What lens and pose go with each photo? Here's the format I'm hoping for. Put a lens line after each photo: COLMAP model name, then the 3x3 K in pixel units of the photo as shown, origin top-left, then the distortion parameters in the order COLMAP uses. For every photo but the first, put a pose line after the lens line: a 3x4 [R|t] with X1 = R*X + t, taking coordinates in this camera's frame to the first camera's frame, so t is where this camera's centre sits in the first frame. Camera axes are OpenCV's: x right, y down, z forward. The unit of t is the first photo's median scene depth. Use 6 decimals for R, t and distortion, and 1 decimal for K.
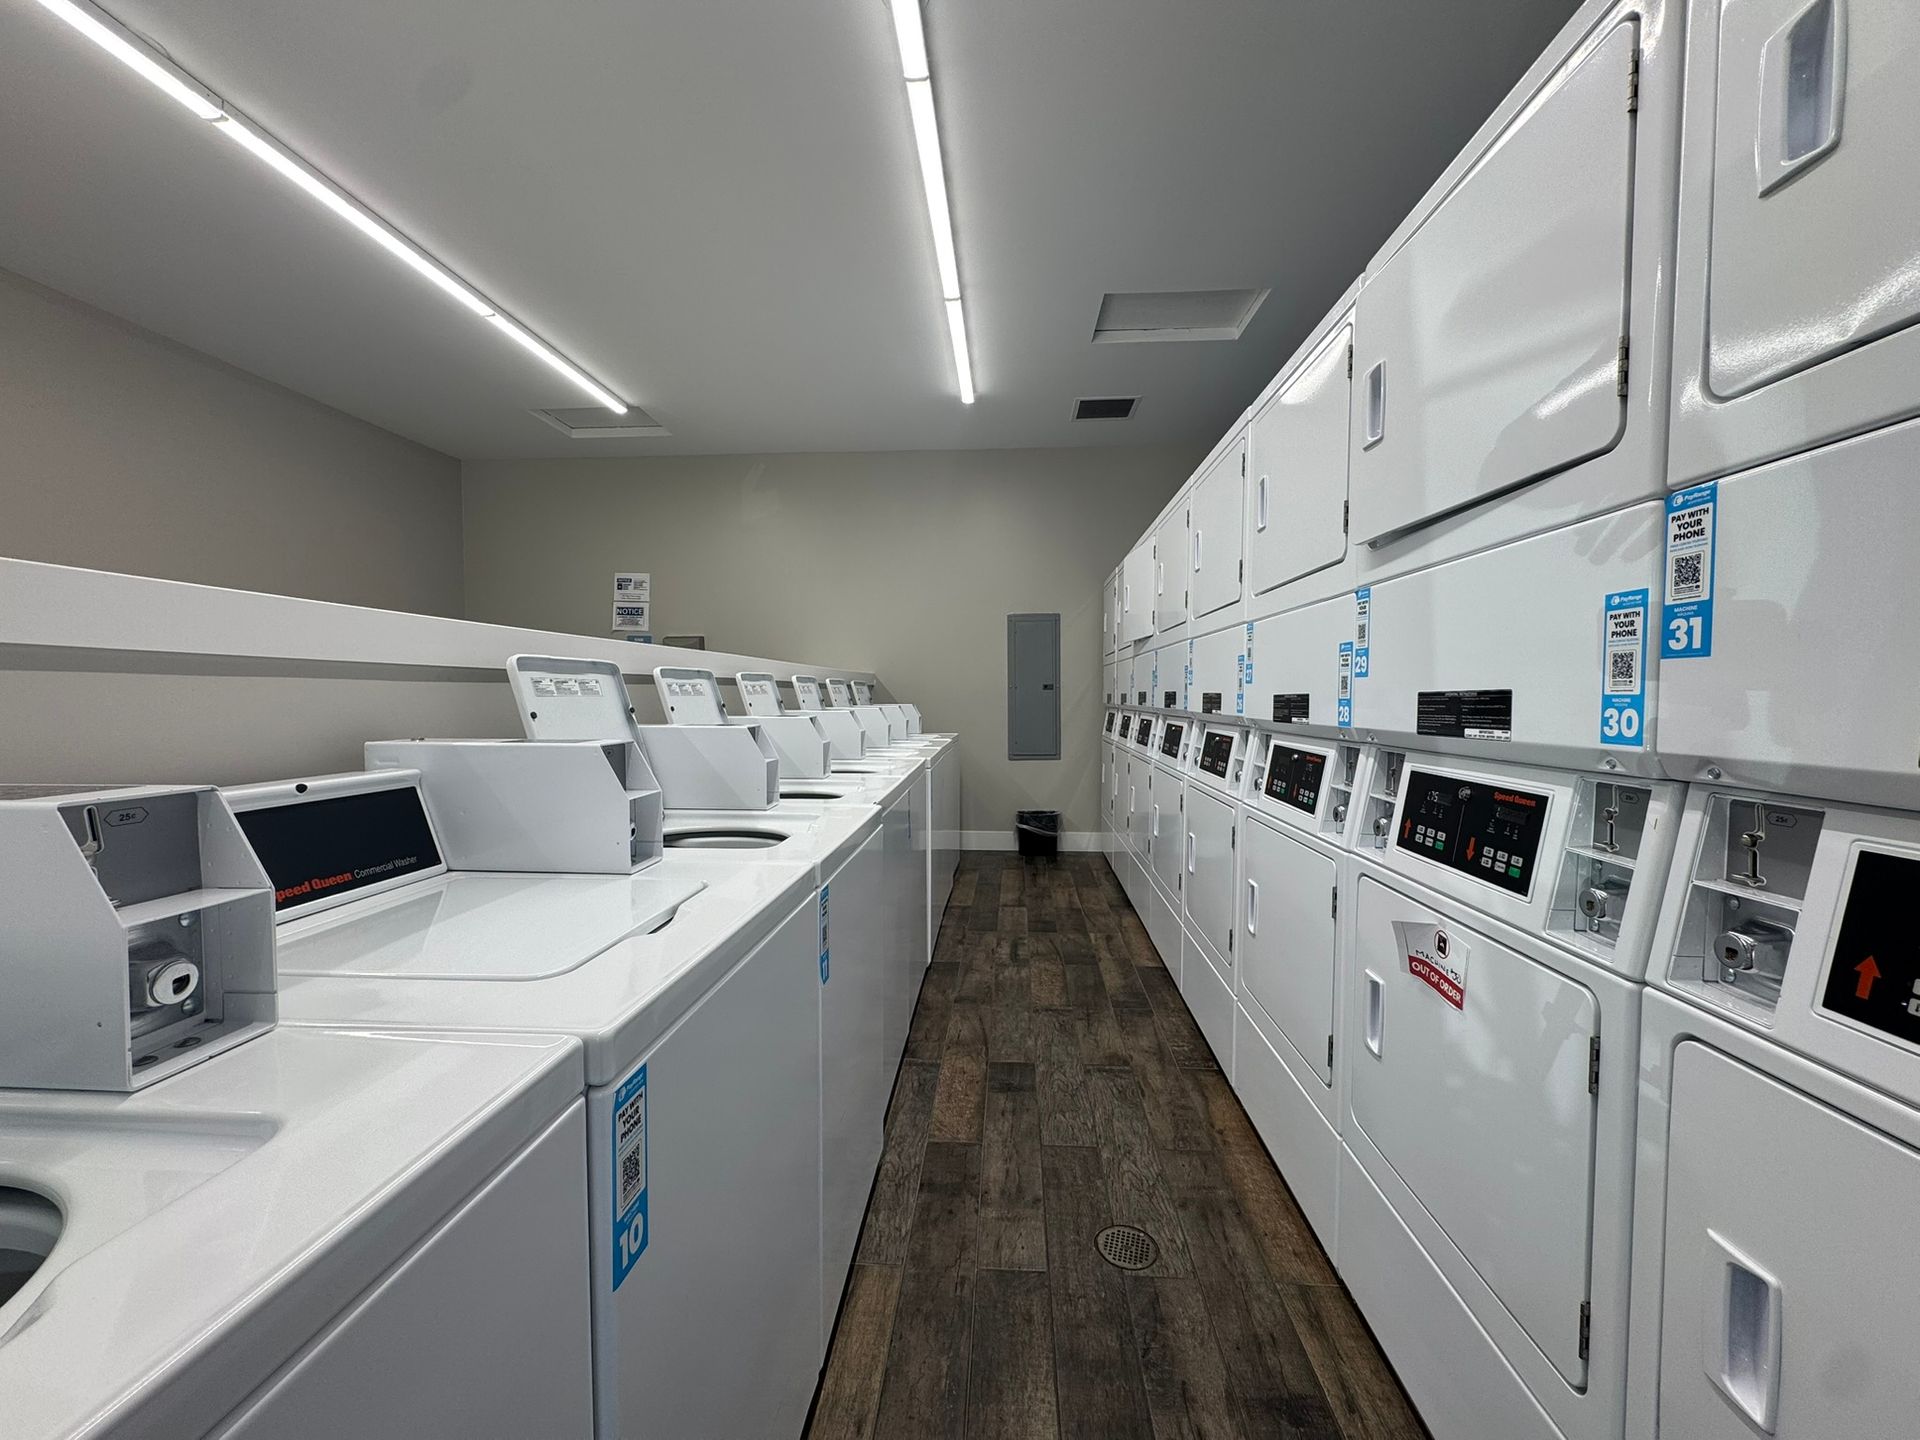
lens RADIAL K [[767.8, 0, 956.4], [0, 767.8, 724.7], [0, 0, 1]] dist [-0.003274, -0.000355]
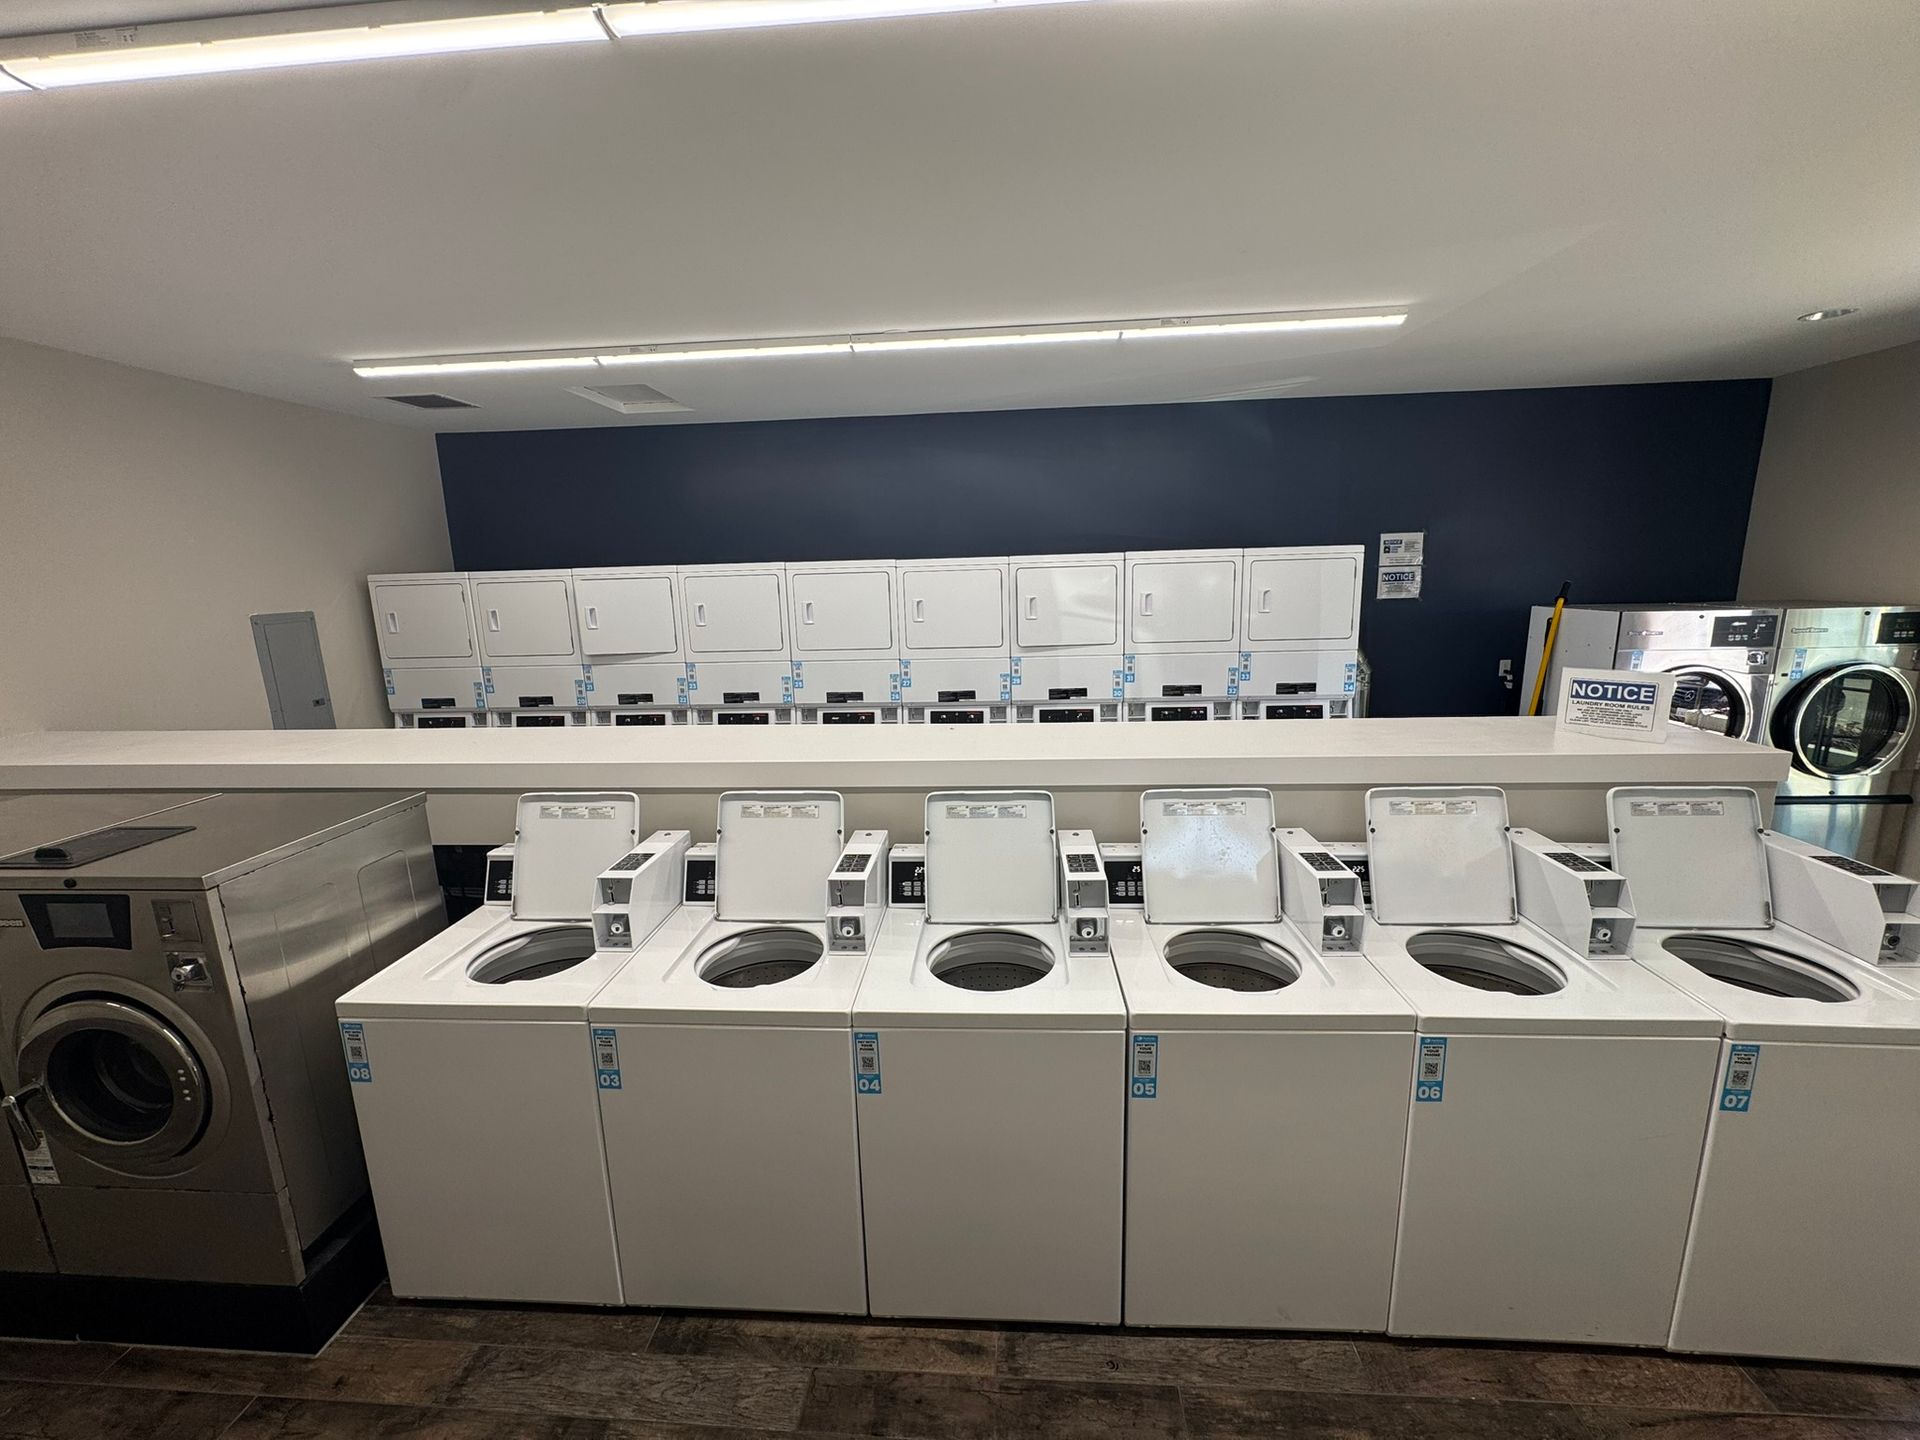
lens RADIAL K [[767.8, 0, 956.4], [0, 767.8, 724.7], [0, 0, 1]] dist [-0.003274, -0.000355]
pose [[0.006392, 0.188831, -0.981989, 2.052042], [-0.009757, 0.981974, 0.188765, -1.154887], [0.999932, 0.008375, 0.008120, -1.844771]]
